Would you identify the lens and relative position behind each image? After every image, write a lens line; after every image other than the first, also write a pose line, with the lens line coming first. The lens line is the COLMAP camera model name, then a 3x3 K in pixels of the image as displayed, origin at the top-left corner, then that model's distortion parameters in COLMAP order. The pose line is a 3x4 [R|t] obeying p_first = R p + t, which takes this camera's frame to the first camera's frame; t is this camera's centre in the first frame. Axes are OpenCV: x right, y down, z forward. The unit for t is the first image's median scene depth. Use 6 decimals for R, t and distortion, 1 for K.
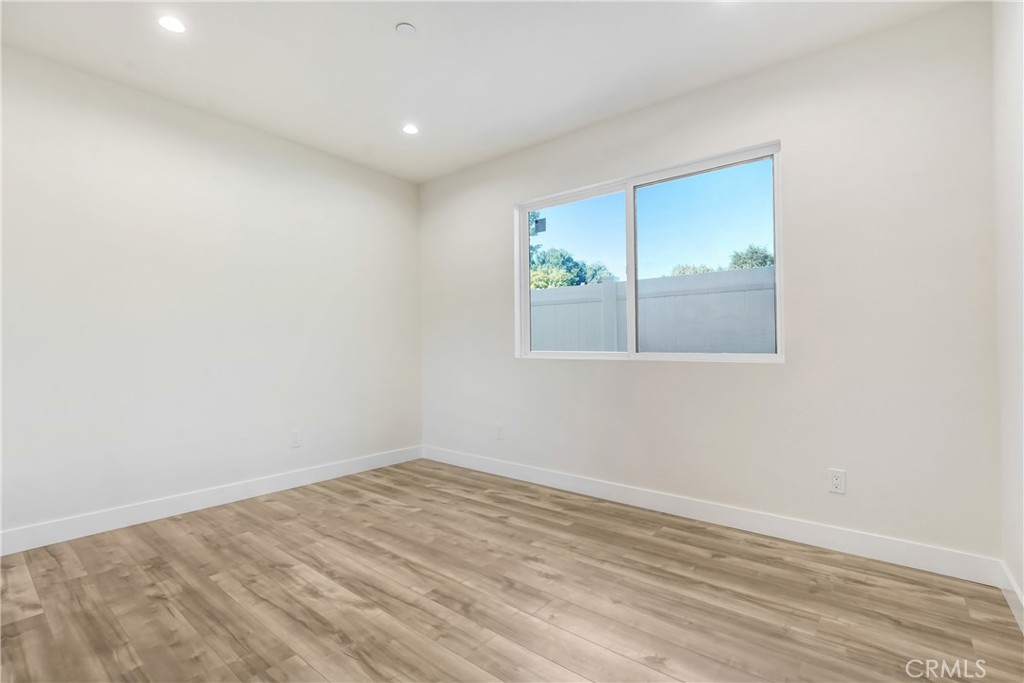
lens RADIAL K [[473.0, 0, 512.0], [0, 473.0, 353.0], [0, 0, 1]] dist [-0.001254, -0.000060]
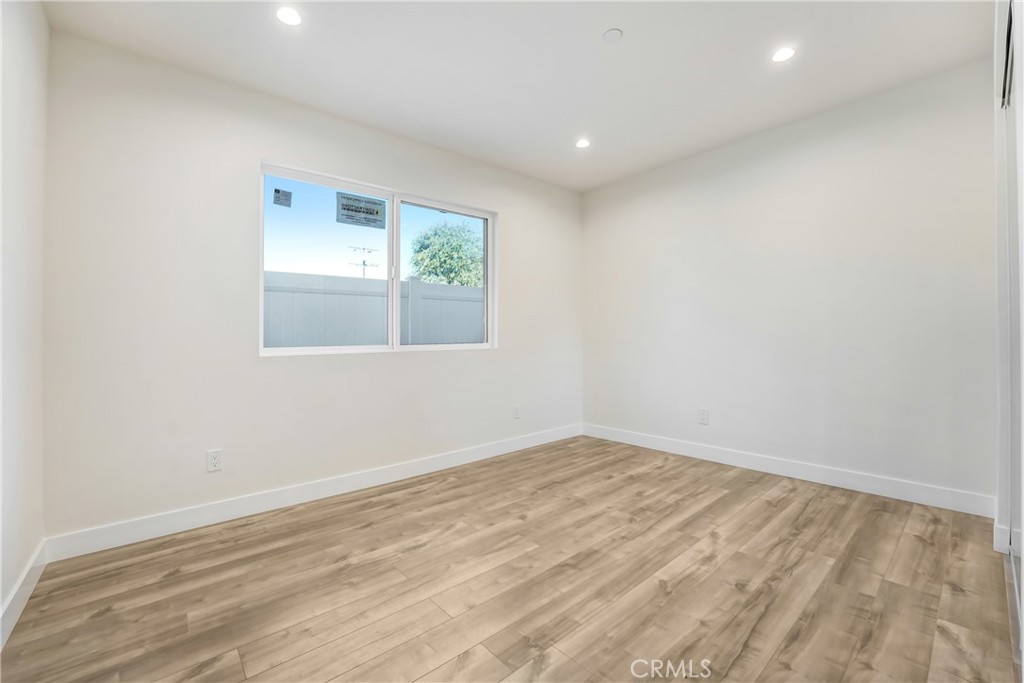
lens RADIAL K [[409.0, 0, 508.9], [0, 409.0, 333.8], [0, 0, 1]] dist [0.000097, -0.000089]
pose [[0.268399, 0.002928, 0.963303, -0.424288], [0.024535, 0.999650, -0.009874, -0.009545], [-0.962995, 0.026285, 0.268234, 0.335722]]
